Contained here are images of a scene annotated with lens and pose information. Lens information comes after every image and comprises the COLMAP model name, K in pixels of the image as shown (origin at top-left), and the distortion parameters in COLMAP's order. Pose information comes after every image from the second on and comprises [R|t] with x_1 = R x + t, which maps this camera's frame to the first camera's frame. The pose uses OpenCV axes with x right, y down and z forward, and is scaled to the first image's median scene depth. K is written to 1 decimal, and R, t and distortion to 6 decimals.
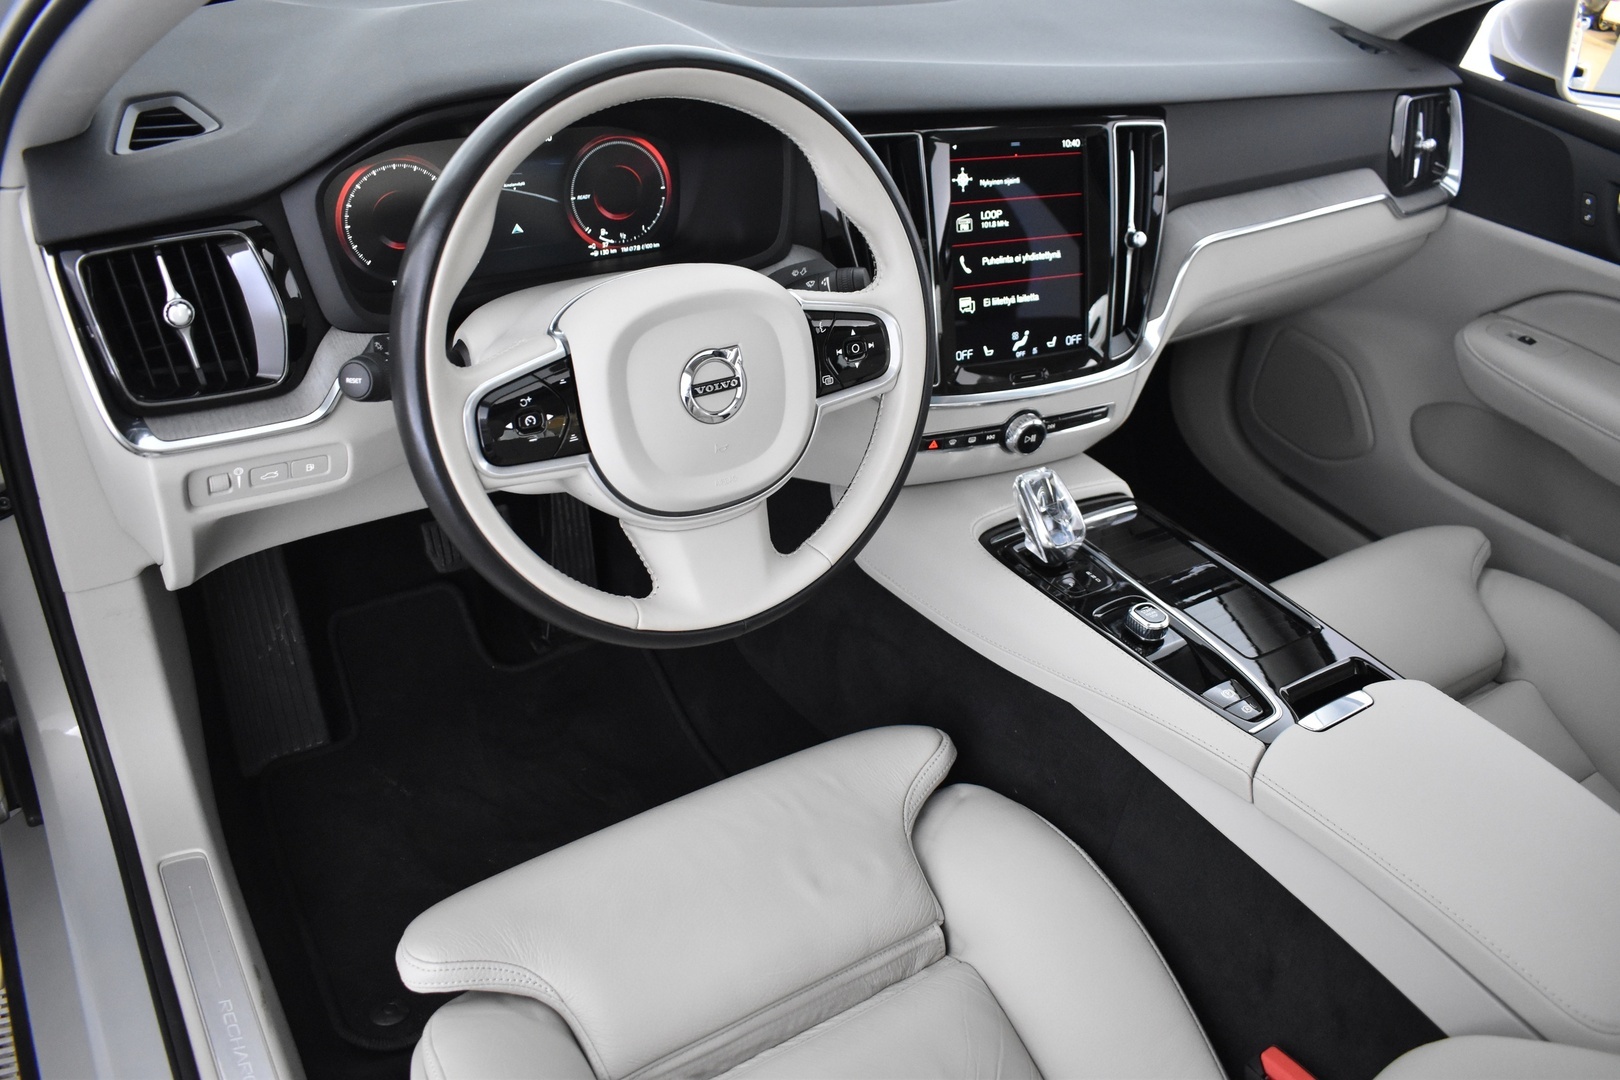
lens RADIAL K [[1242.6, 0, 806.8], [0, 1242.6, 517.2], [0, 0, 1]] dist [-0.104038, 0.002066]
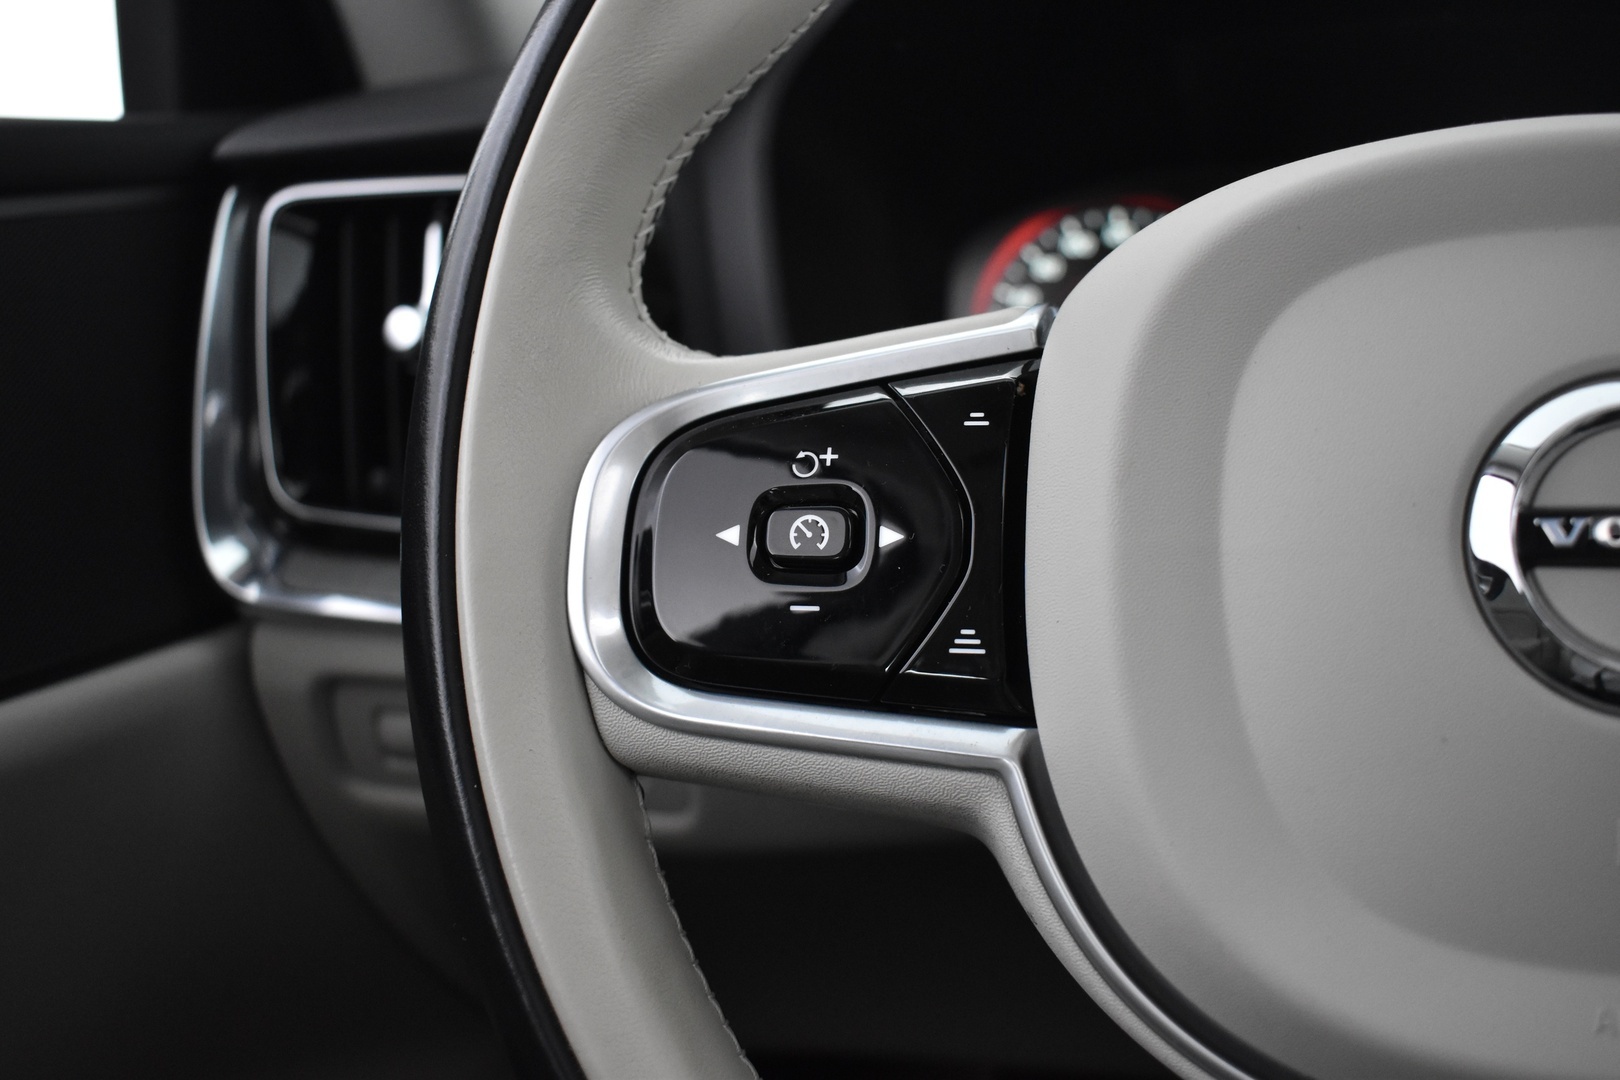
lens RADIAL K [[1560.0, 0, 842.4], [0, 1560.0, 590.5], [0, 0, 1]] dist [-0.081341, 0.000000]
pose [[0.683375, 0.042076, -0.728854, 0.015545], [-0.327632, 0.909837, -0.254665, 0.009904], [0.652423, 0.412828, 0.635545, 0.535951]]
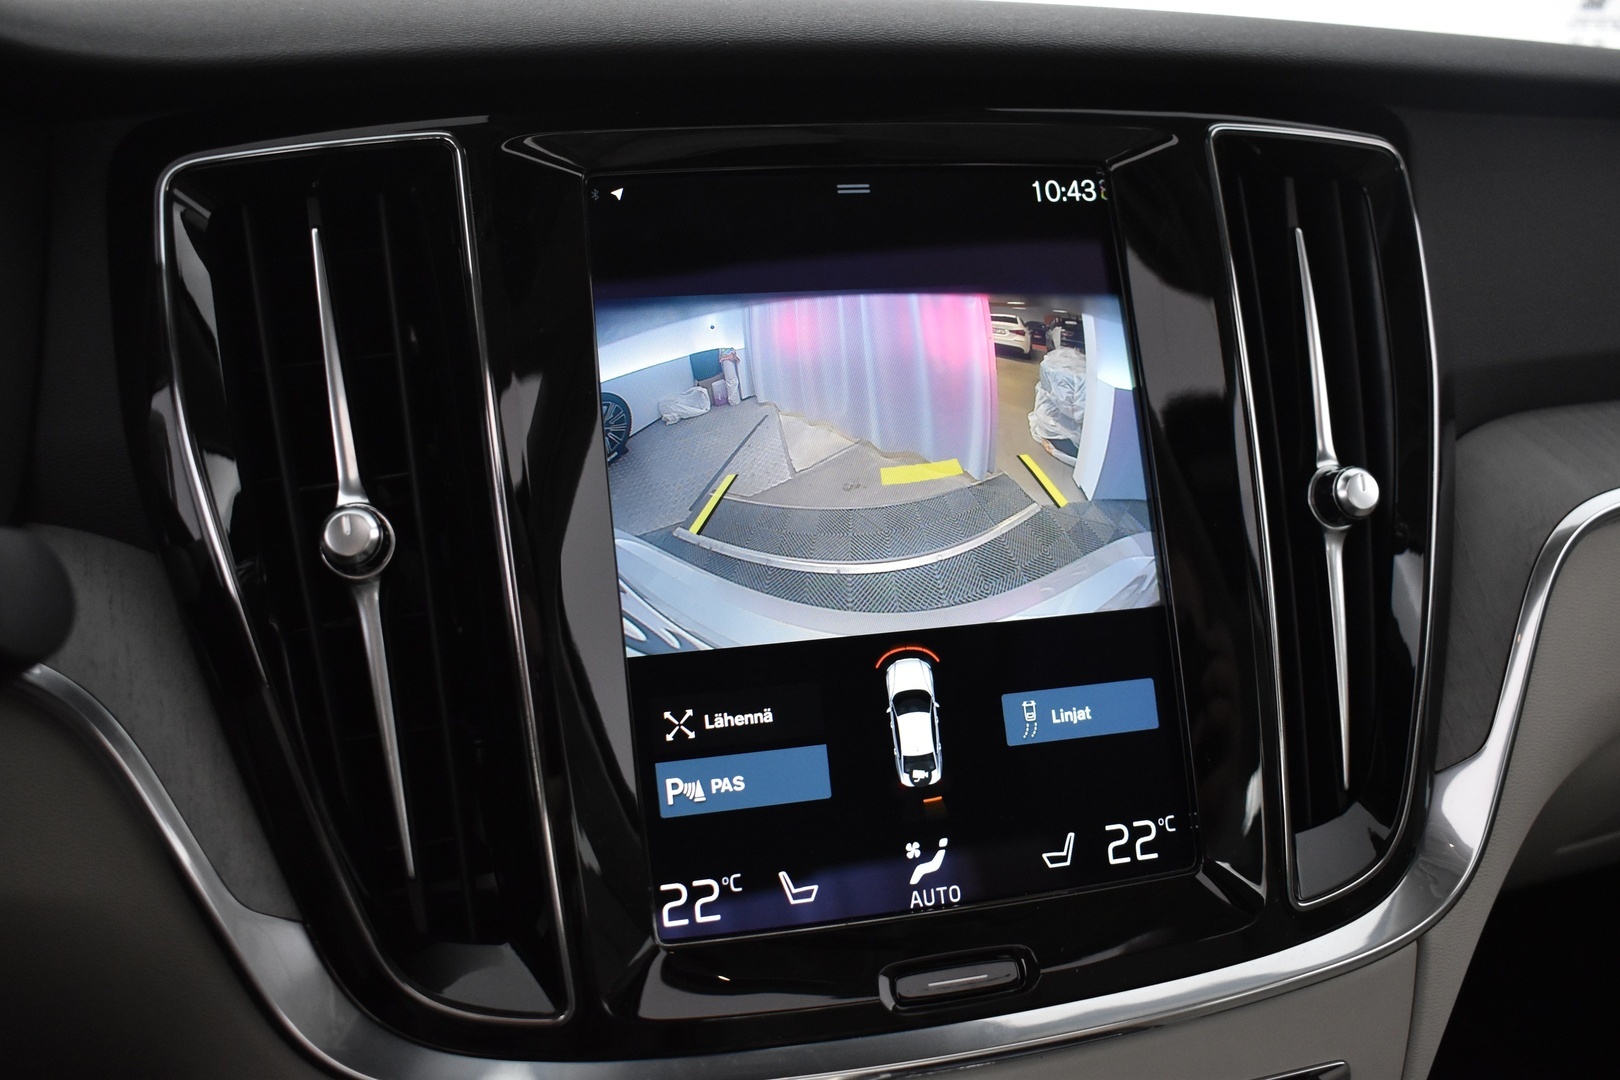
lens RADIAL K [[1597.5, 0, 798.2], [0, 1597.5, 536.2], [0, 0, 1]] dist [-0.083902, 0.000000]
pose [[0.978305, -0.057034, -0.199163, 0.223963], [-0.016159, 0.937422, -0.347821, -0.085367], [0.206537, 0.343494, 0.916163, 0.654073]]
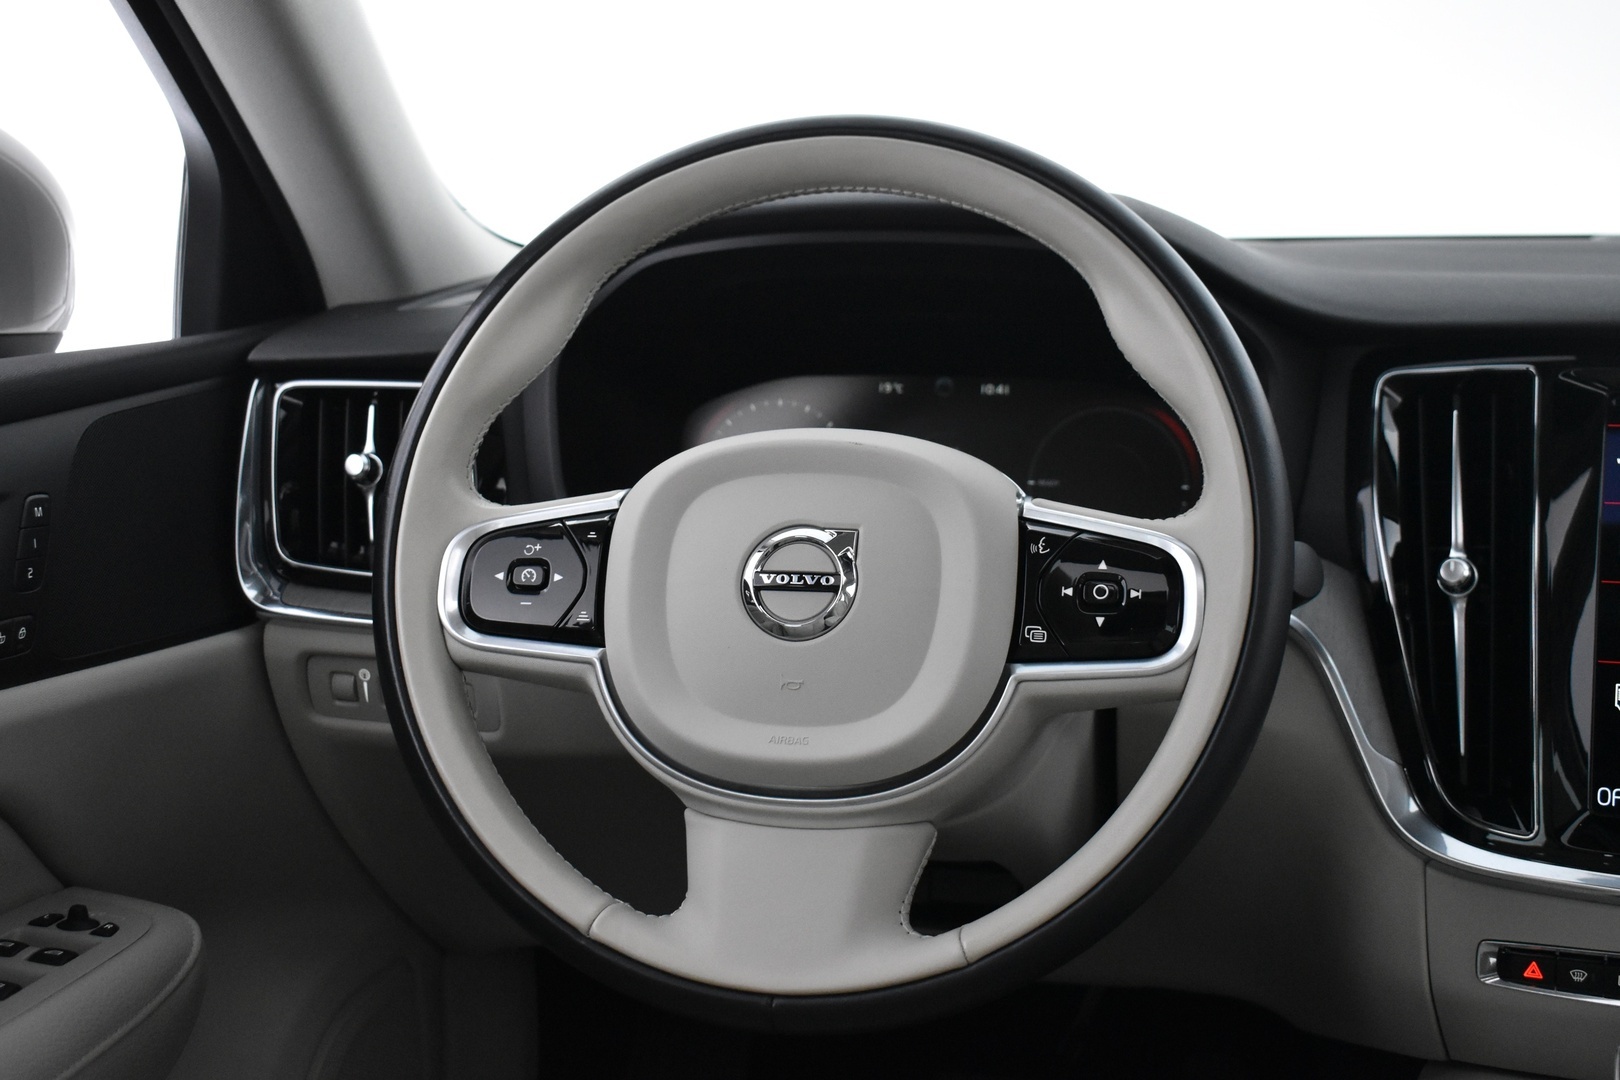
lens RADIAL K [[2005.5, 0, 811.9], [0, 2005.5, 540.9], [0, 0, 1]] dist [-0.061534, 0.000000]
pose [[0.685988, 0.006379, -0.727584, 0.479704], [-0.347944, 0.881093, -0.320327, 0.142818], [0.639026, 0.472900, 0.606639, 0.270085]]
